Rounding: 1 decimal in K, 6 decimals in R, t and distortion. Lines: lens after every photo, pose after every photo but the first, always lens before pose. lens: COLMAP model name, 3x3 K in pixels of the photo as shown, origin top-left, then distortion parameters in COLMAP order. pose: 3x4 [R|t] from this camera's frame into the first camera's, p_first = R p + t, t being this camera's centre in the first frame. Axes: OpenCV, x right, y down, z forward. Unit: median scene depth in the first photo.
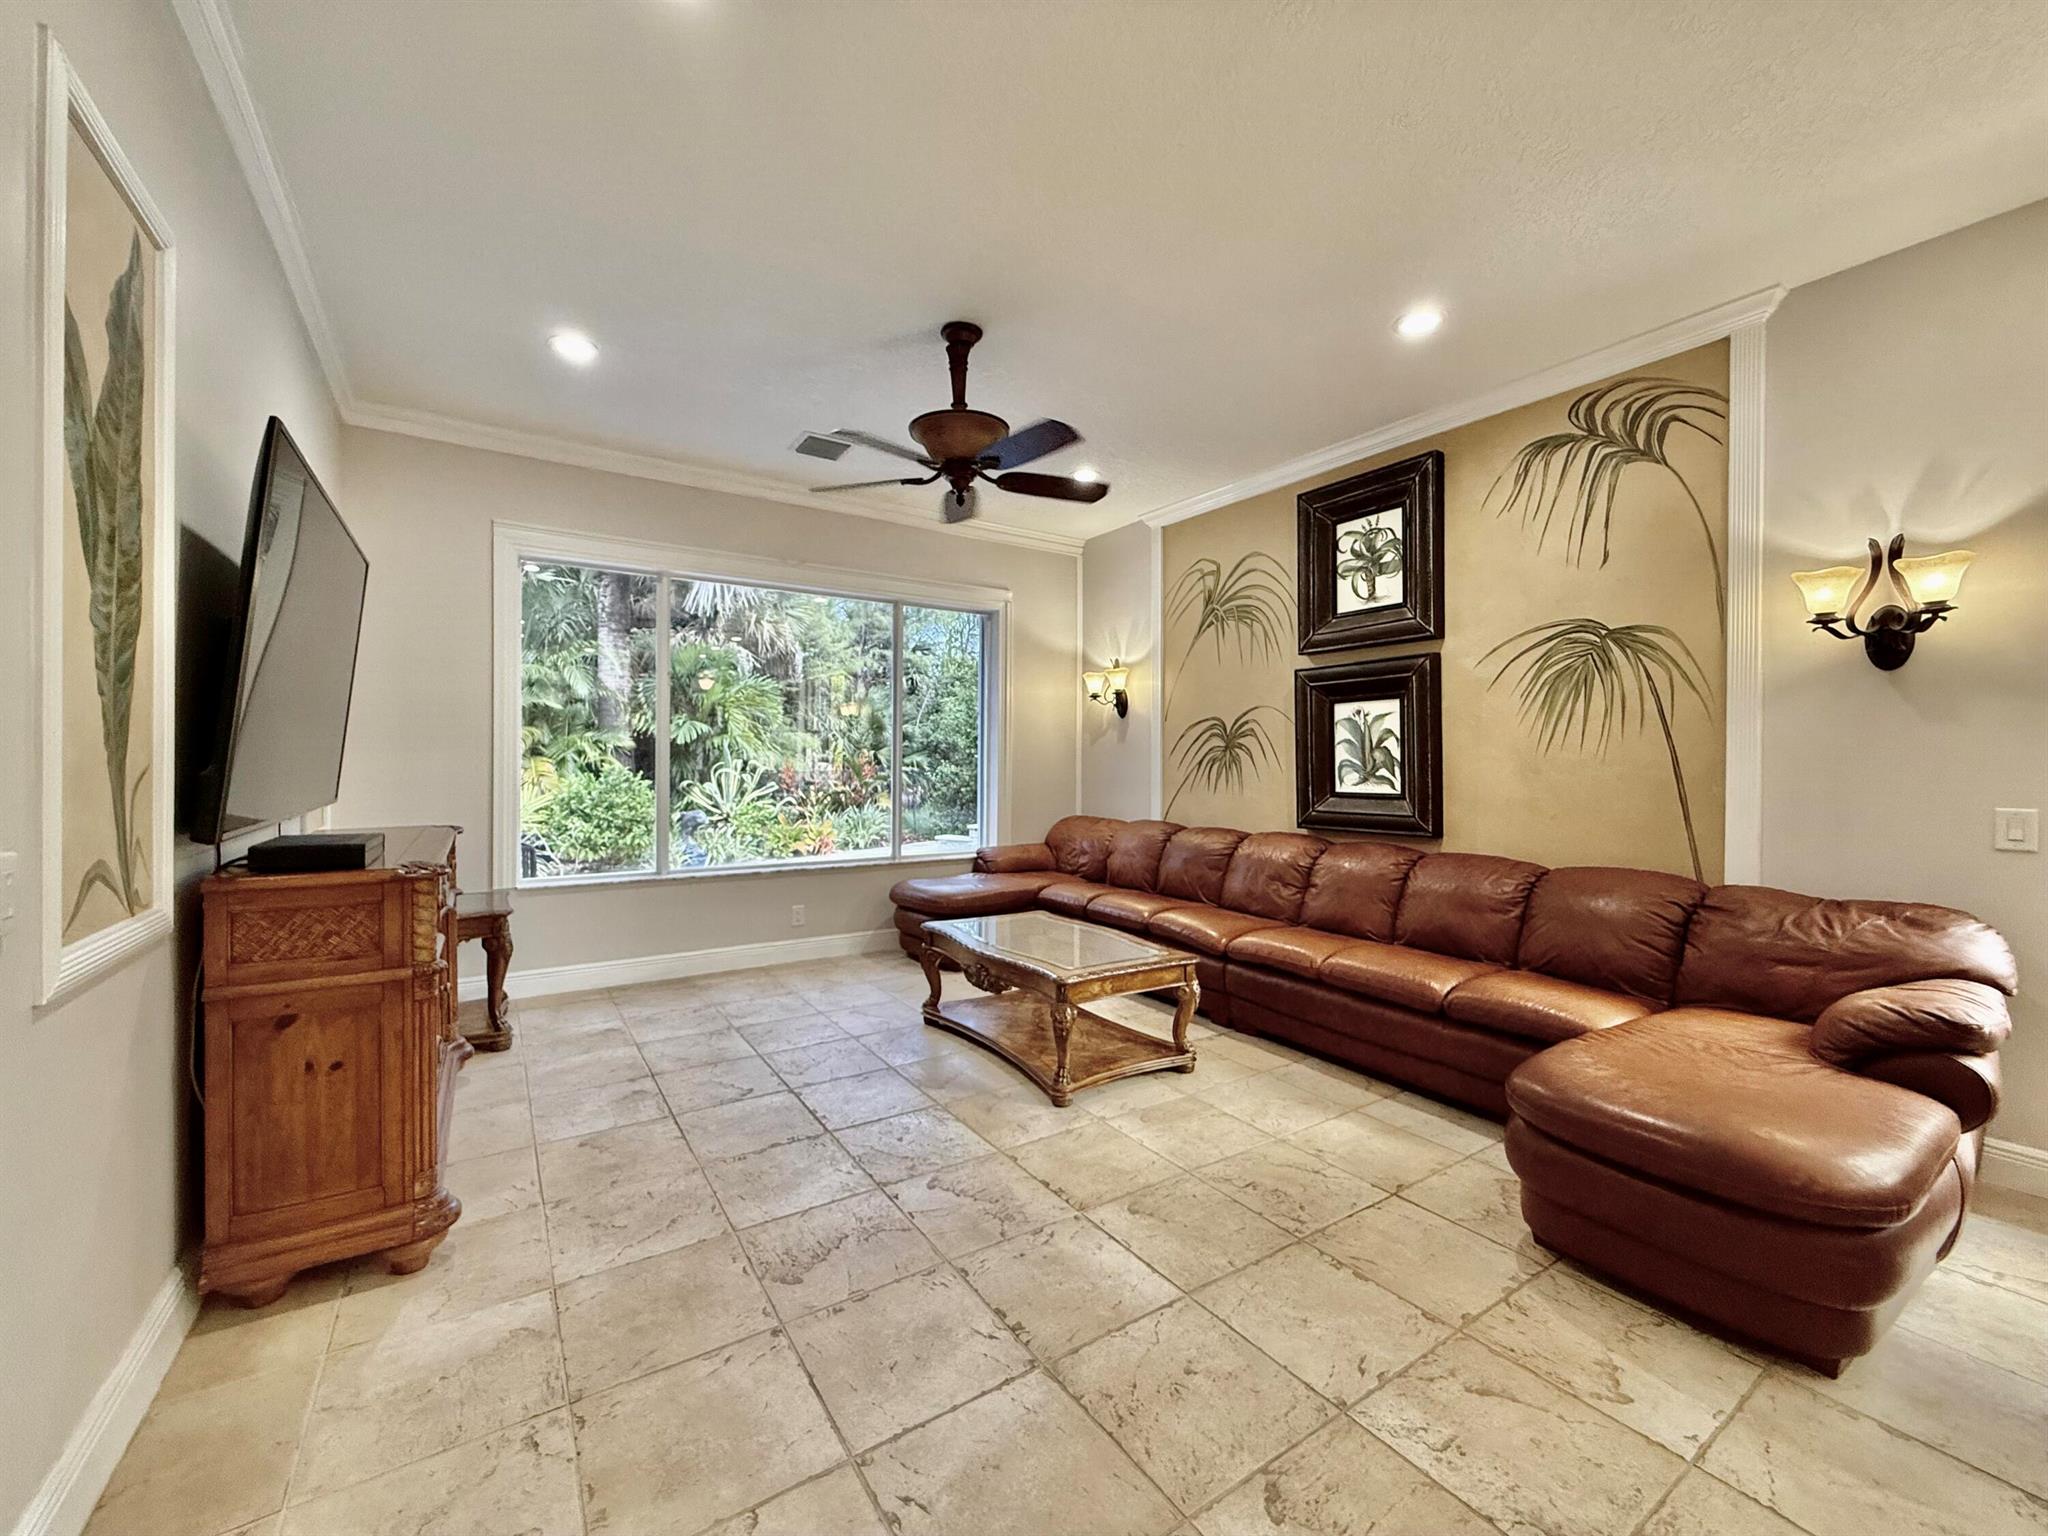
lens RADIAL K [[821.6, 0, 1026.7], [0, 821.6, 766.1], [0, 0, 1]] dist [0.001599, -0.000002]
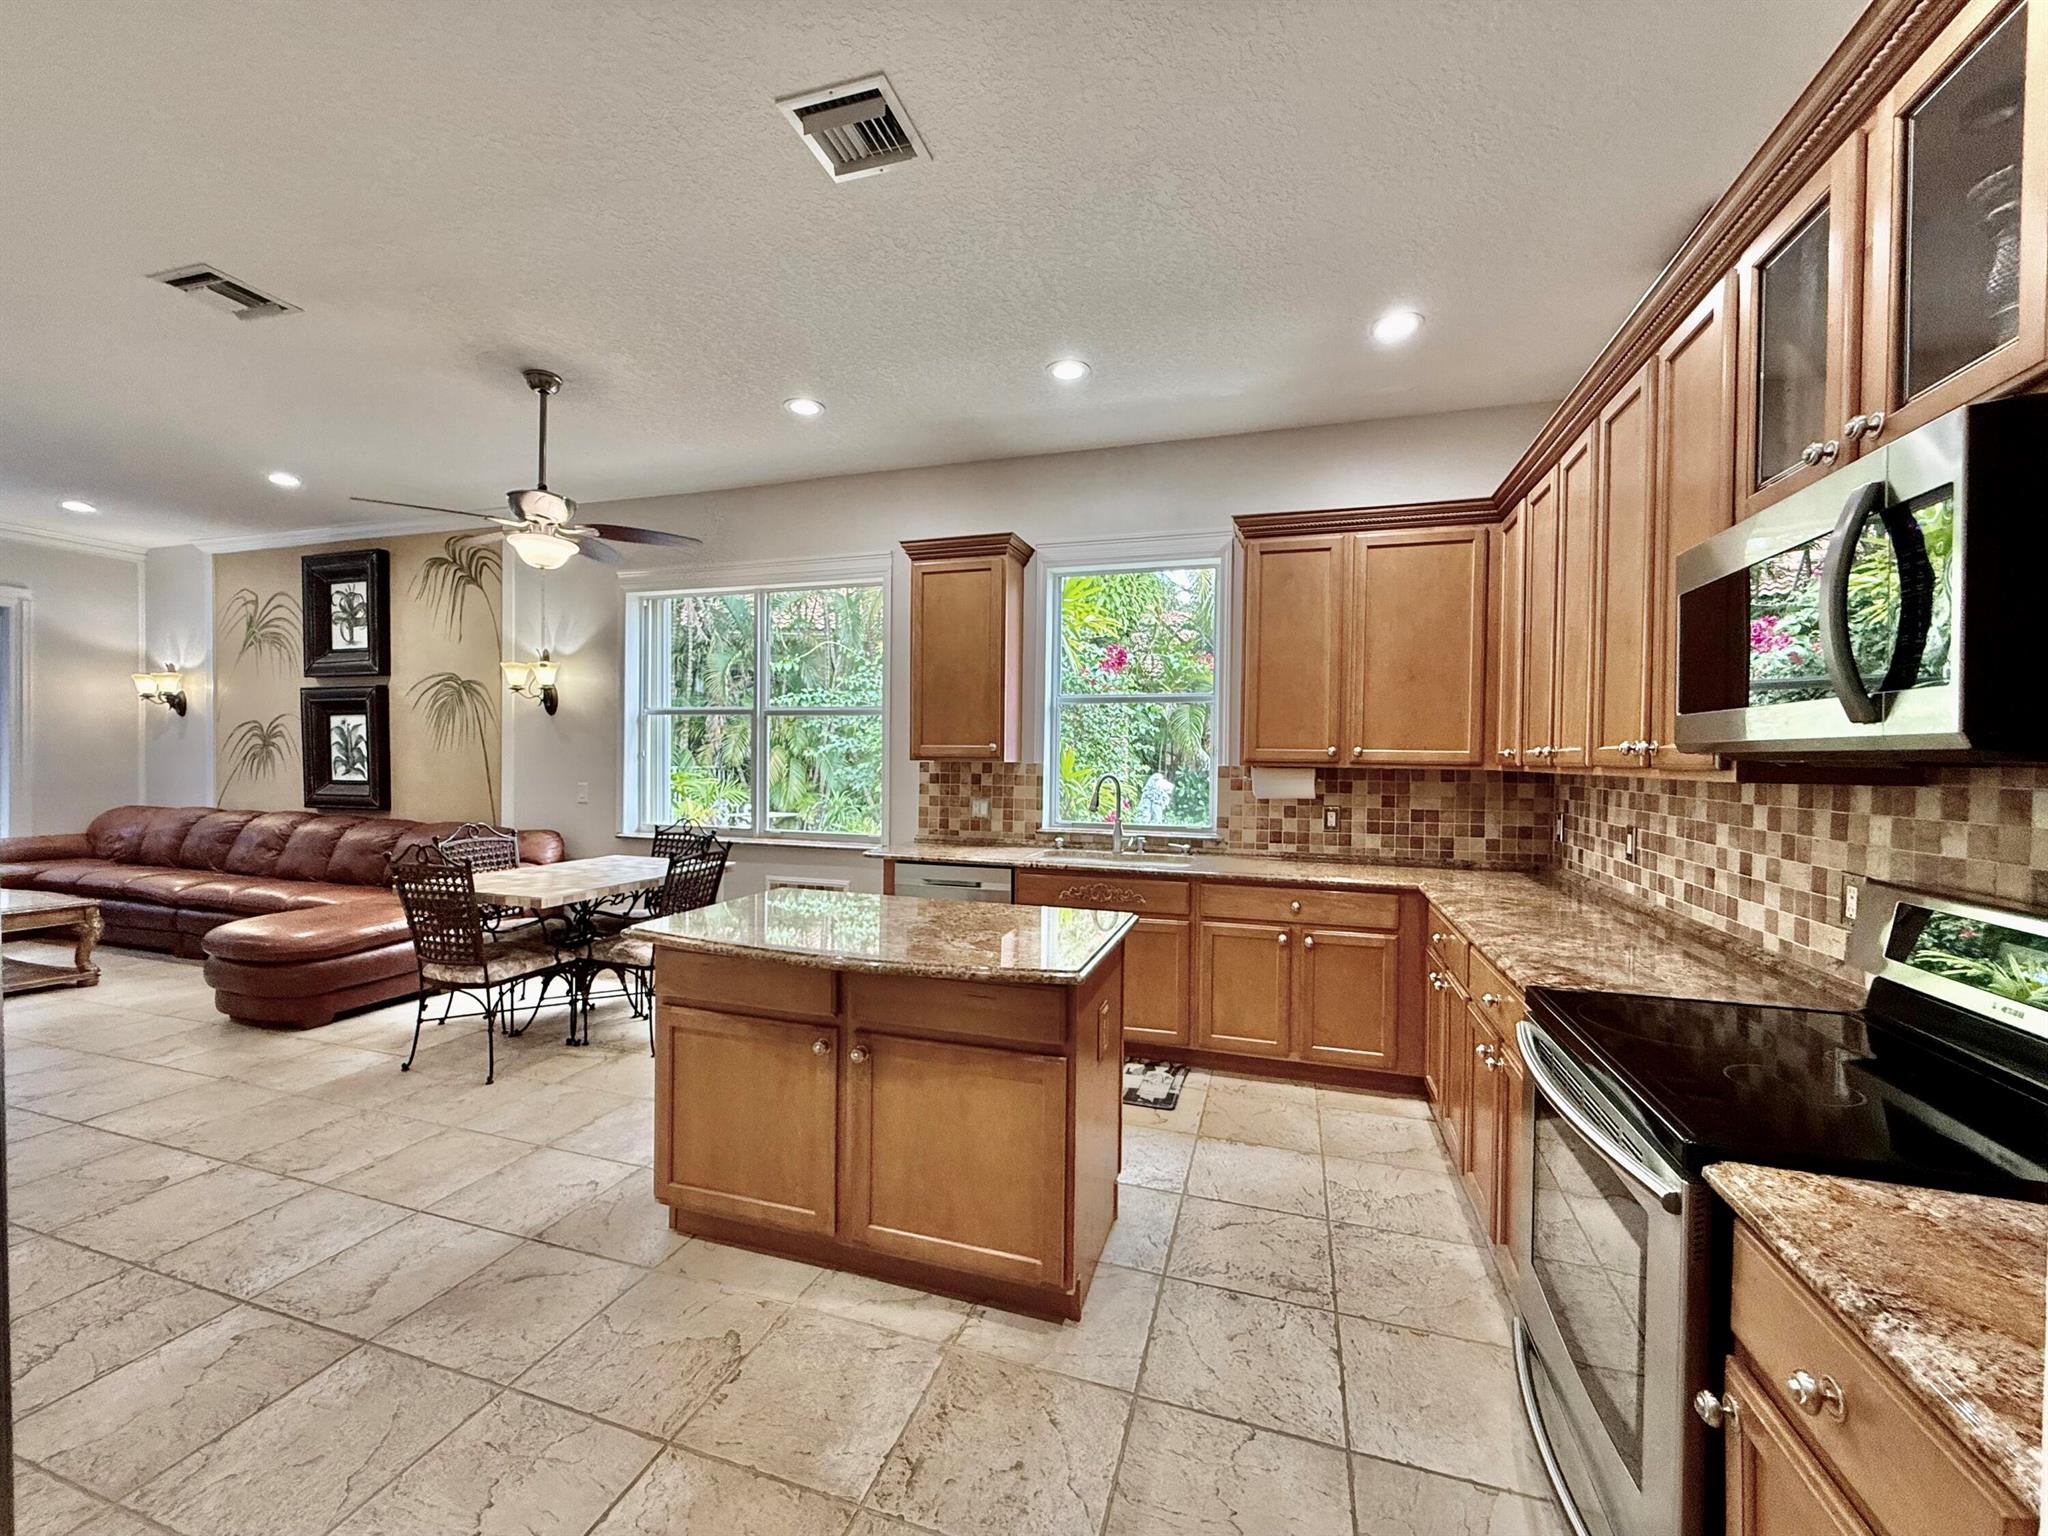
lens RADIAL K [[821.6, 0, 1017.0], [0, 821.6, 763.5], [0, 0, 1]] dist [0.001599, -0.000002]
pose [[0.787469, -0.003178, 0.616346, 0.438435], [-0.003364, 0.999950, 0.009453, -0.013065], [-0.616345, -0.009517, 0.787418, -0.791403]]
